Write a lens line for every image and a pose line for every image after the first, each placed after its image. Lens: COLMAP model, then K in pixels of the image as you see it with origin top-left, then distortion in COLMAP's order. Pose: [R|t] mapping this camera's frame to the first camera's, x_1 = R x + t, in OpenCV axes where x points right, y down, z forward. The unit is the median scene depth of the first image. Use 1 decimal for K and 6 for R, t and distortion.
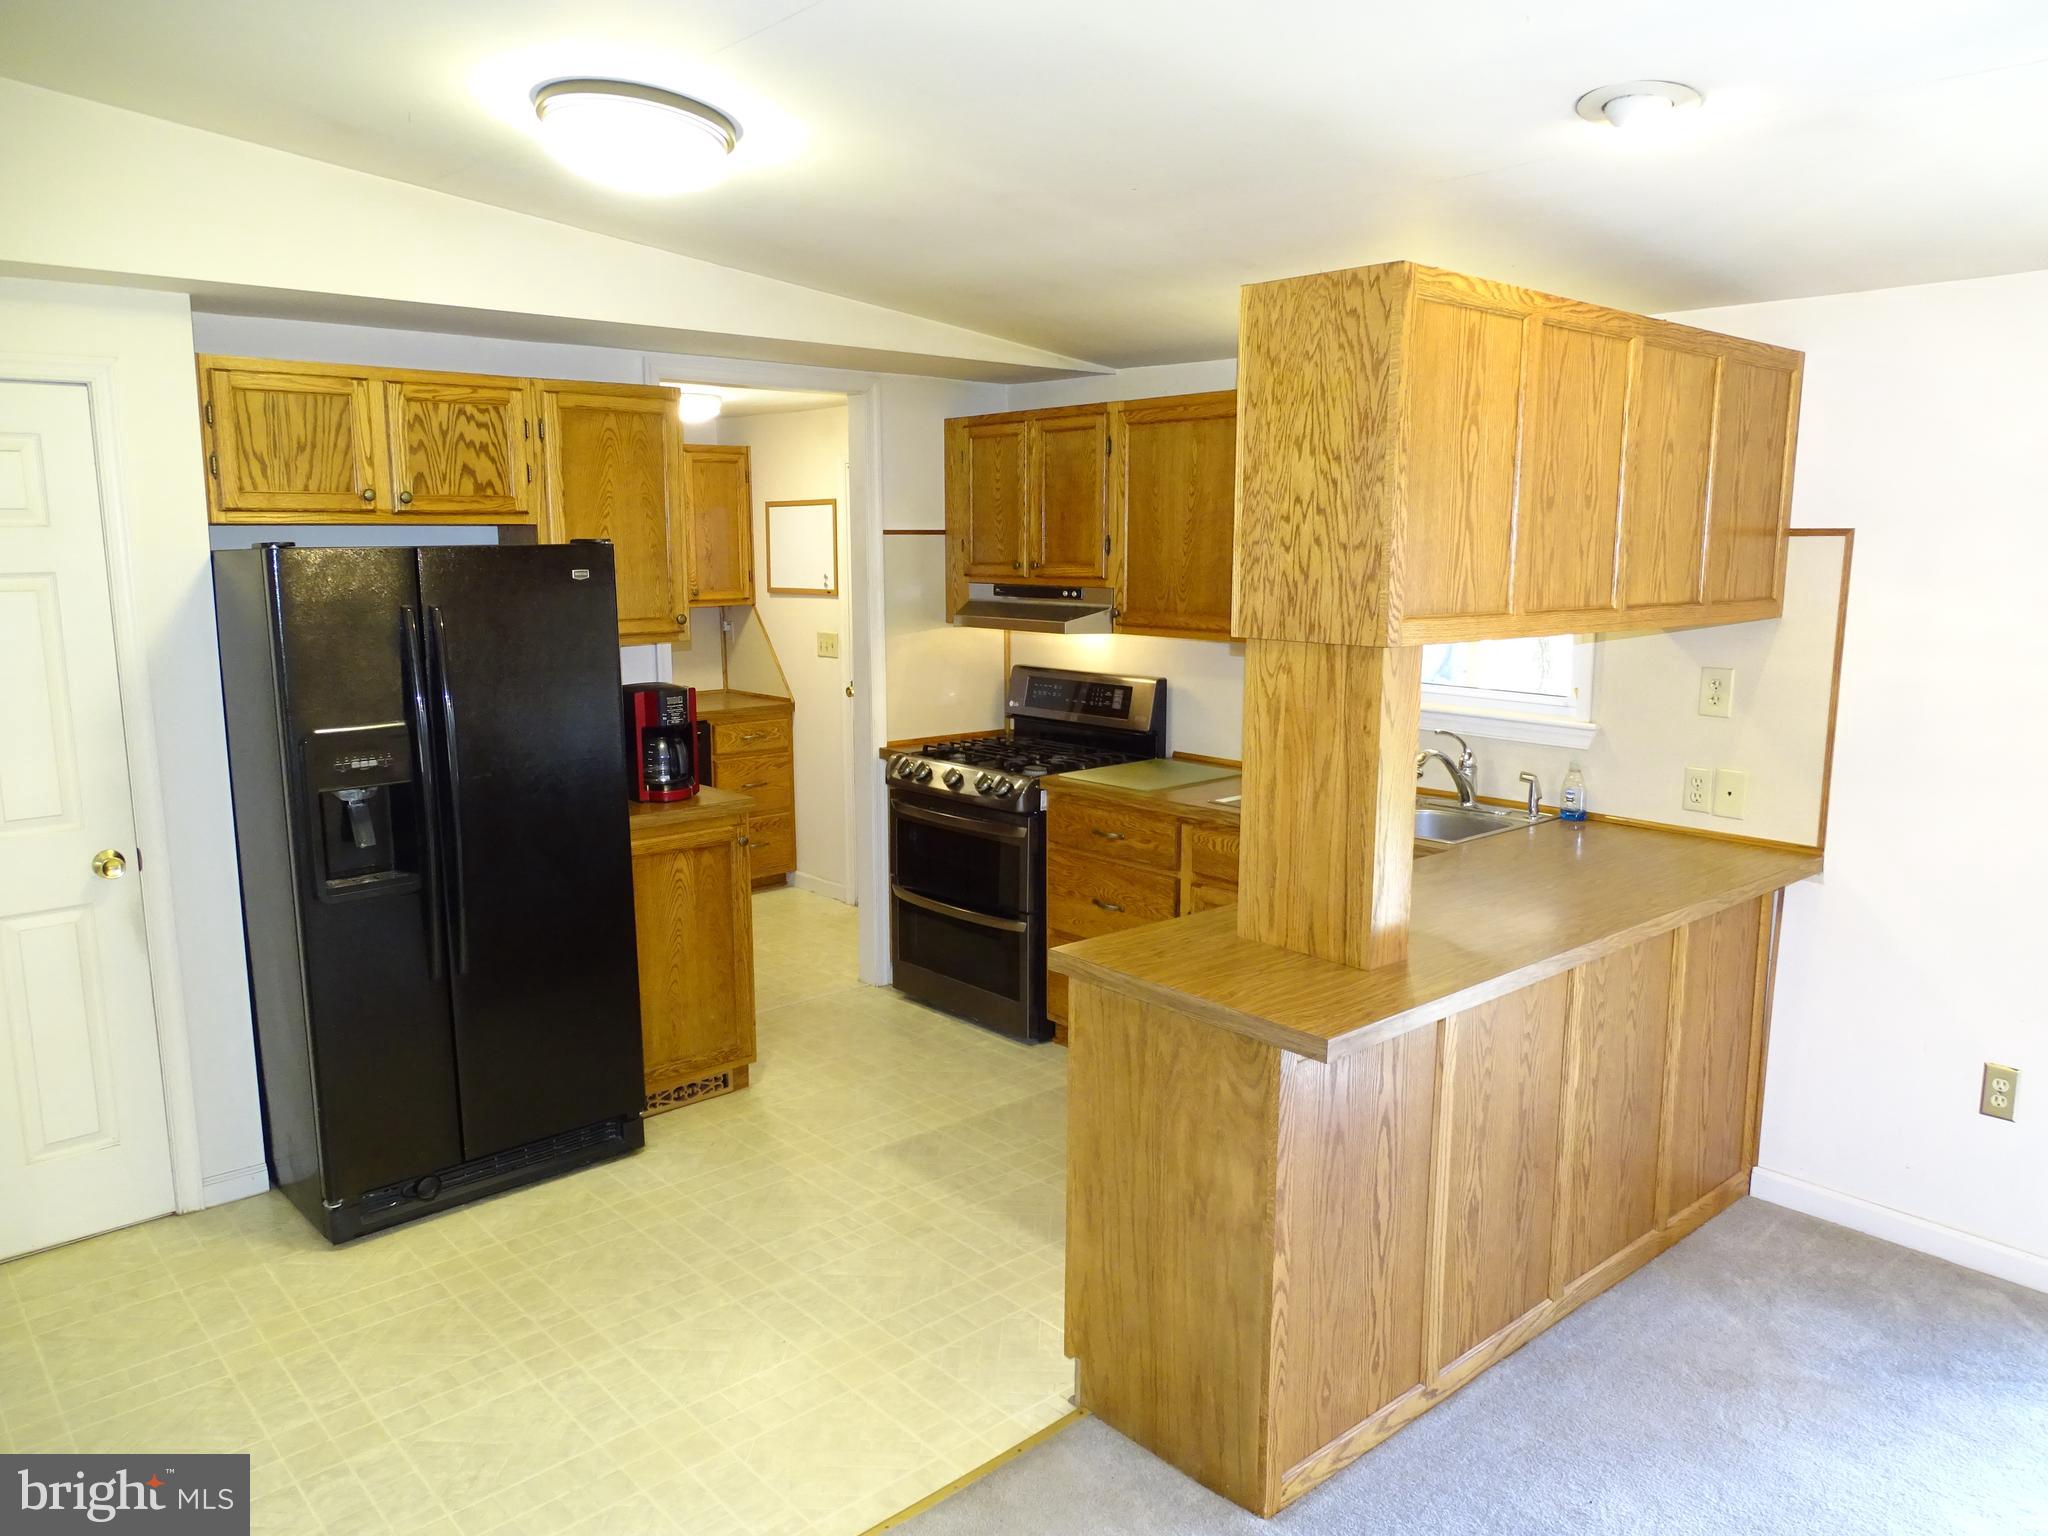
lens RADIAL K [[1457.3, 0, 1024.0], [0, 1457.3, 768.0], [0, 0, 1]] dist [-0.002728, 0.001510]
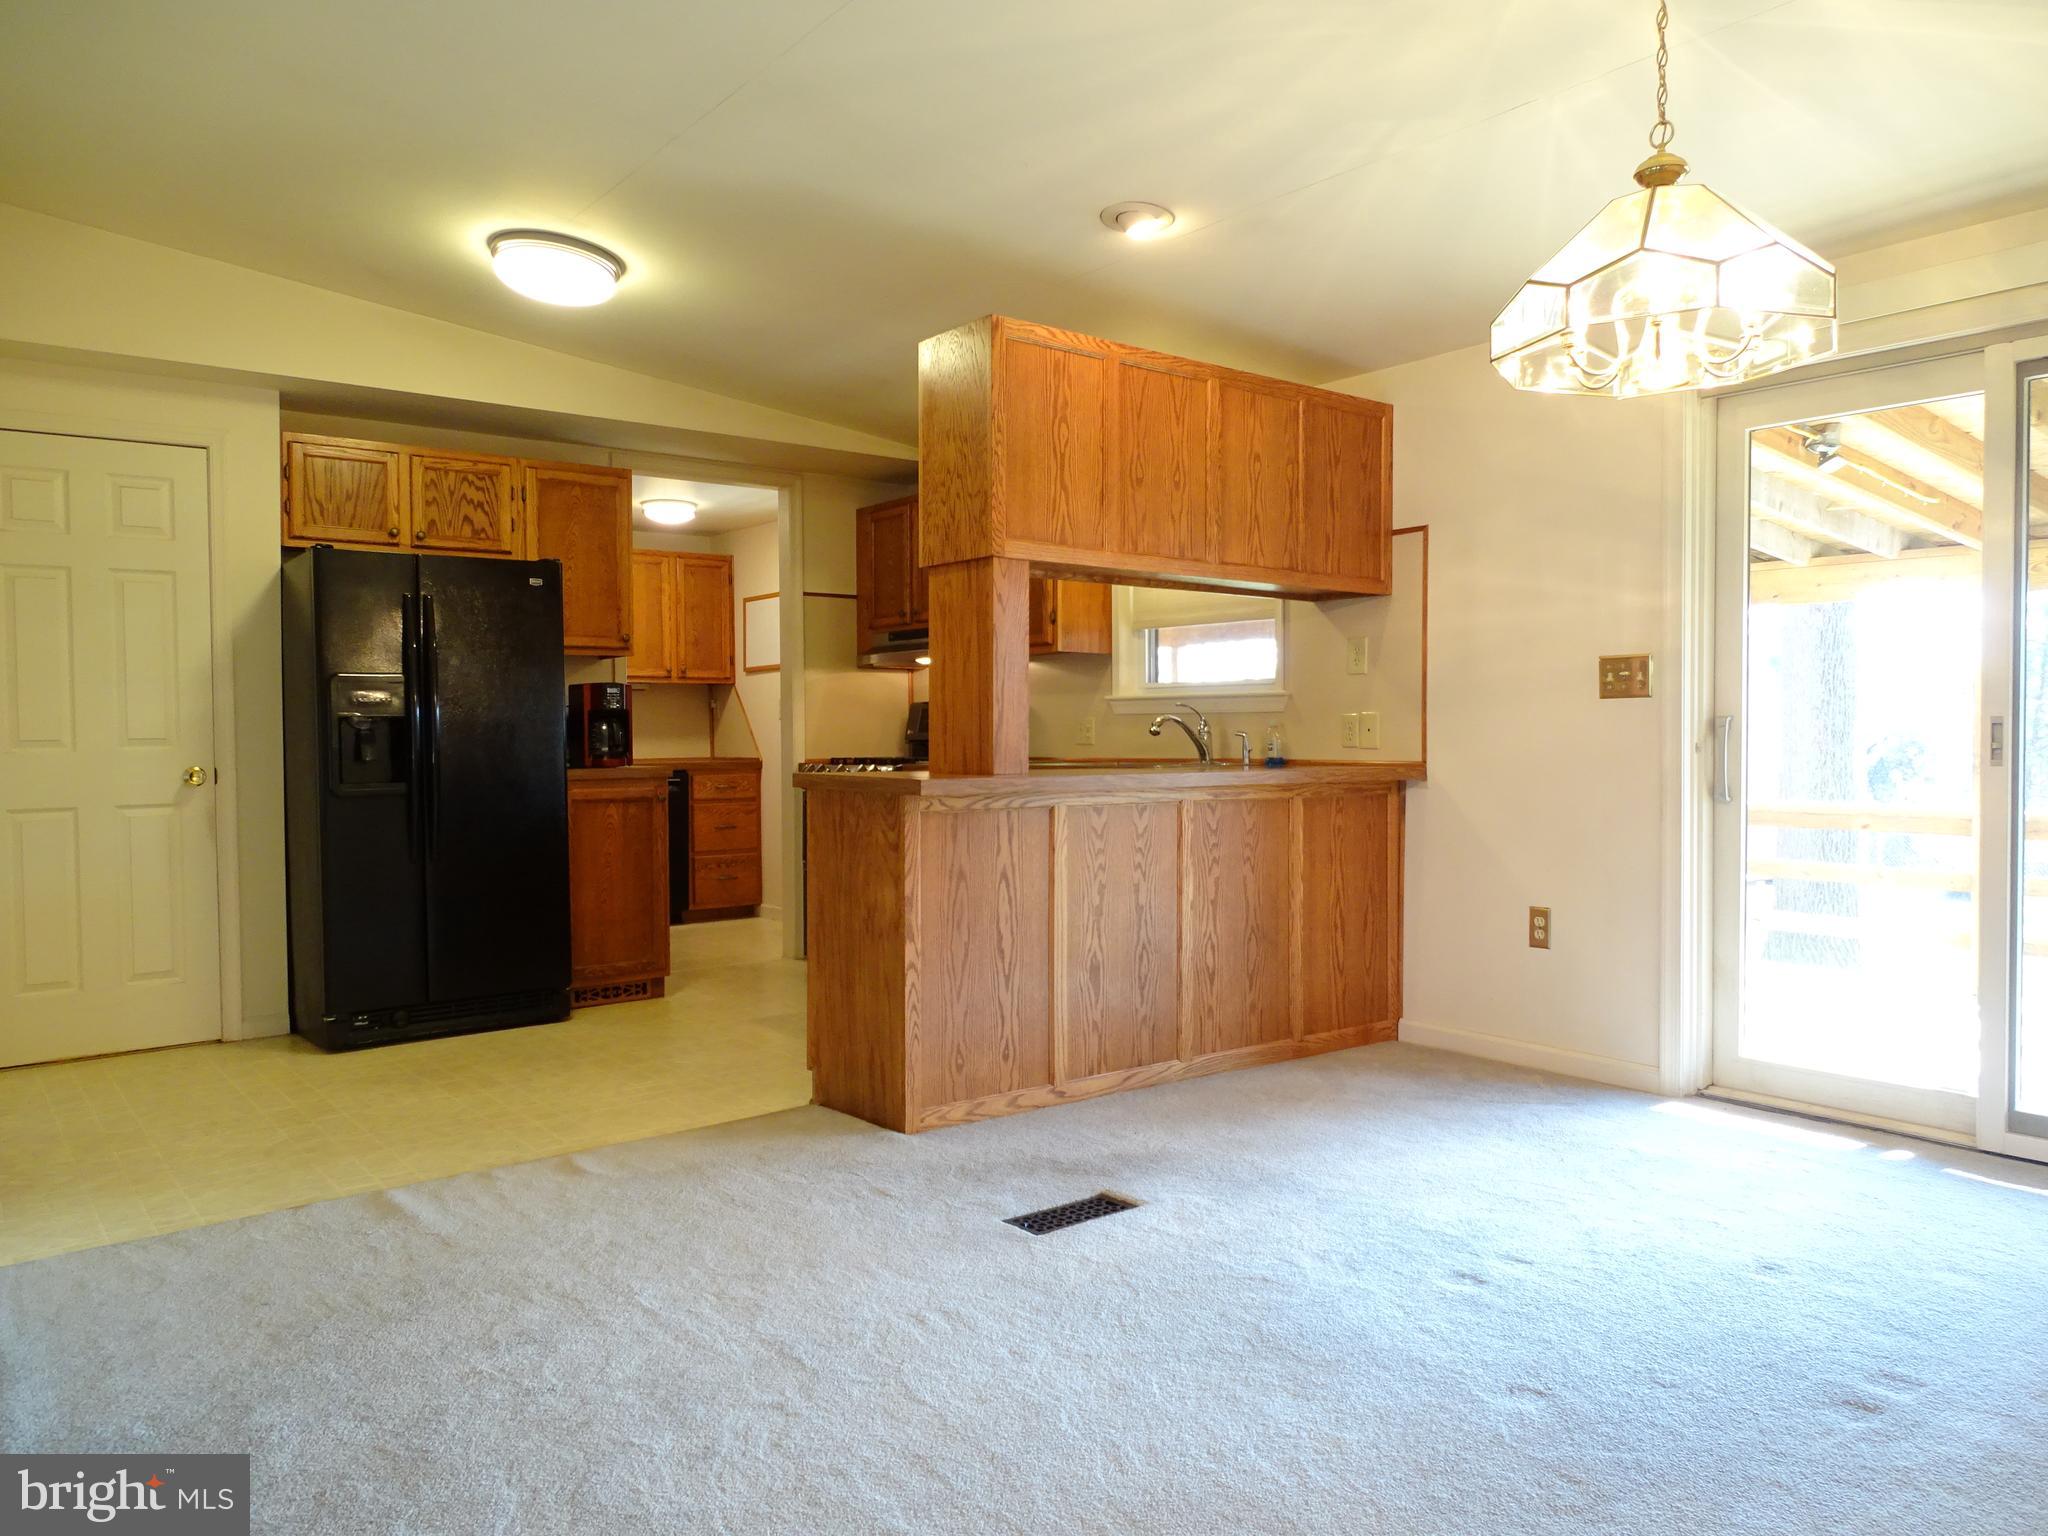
lens RADIAL K [[1457.3, 0, 1024.0], [0, 1457.3, 768.0], [0, 0, 1]] dist [-0.002728, 0.001510]
pose [[0.997816, -0.004417, -0.065912, 0.270549], [-0.004812, 0.990252, -0.139204, 0.250602], [0.065885, 0.139218, 0.988068, -0.347753]]
